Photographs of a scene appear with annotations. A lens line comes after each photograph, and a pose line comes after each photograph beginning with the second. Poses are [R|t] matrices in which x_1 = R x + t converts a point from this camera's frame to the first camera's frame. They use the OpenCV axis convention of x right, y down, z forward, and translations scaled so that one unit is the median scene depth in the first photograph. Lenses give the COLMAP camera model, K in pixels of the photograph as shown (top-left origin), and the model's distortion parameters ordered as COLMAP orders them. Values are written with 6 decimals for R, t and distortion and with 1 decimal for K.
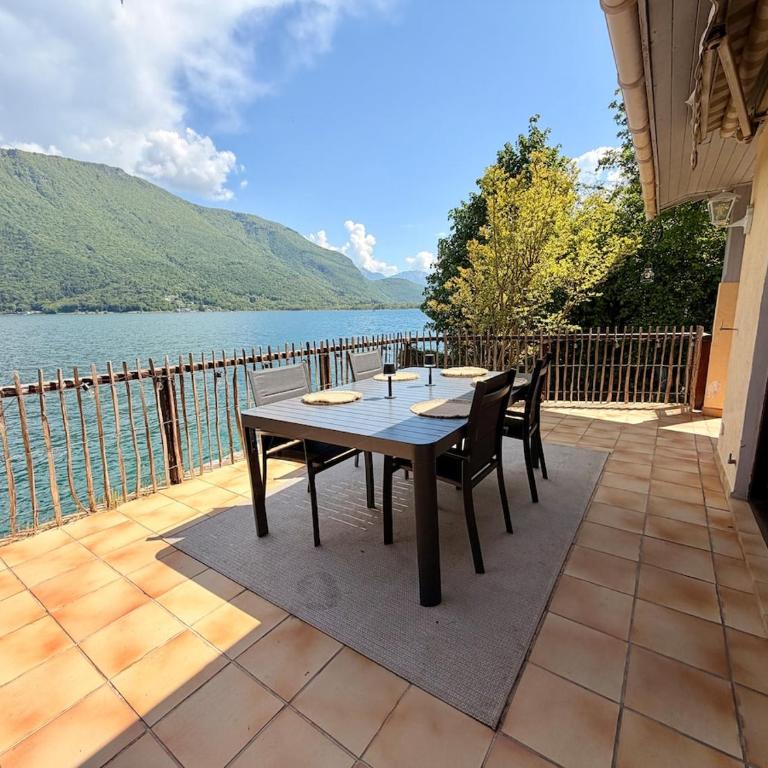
lens RADIAL K [[405.6, 0, 382.0], [0, 405.6, 380.1], [0, 0, 1]] dist [0.000453, 0.000103]
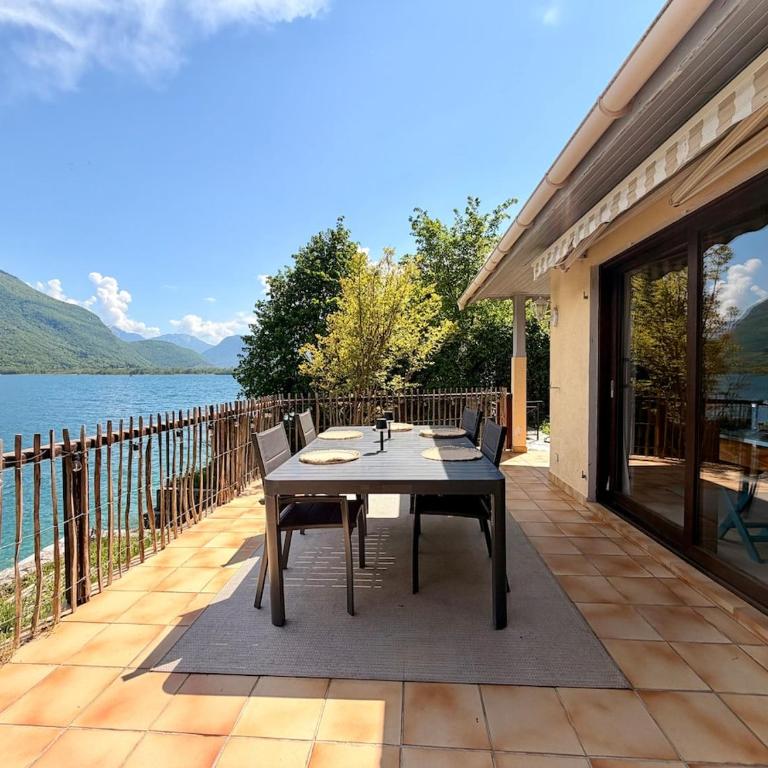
lens RADIAL K [[435.1, 0, 310.2], [0, 435.1, 377.3], [0, 0, 1]] dist [0.002972, -0.001570]
pose [[0.859306, 0.012139, 0.511317, -0.486540], [0.076256, 0.985503, -0.151552, 0.006919], [-0.505745, 0.169221, 0.845924, 0.065265]]
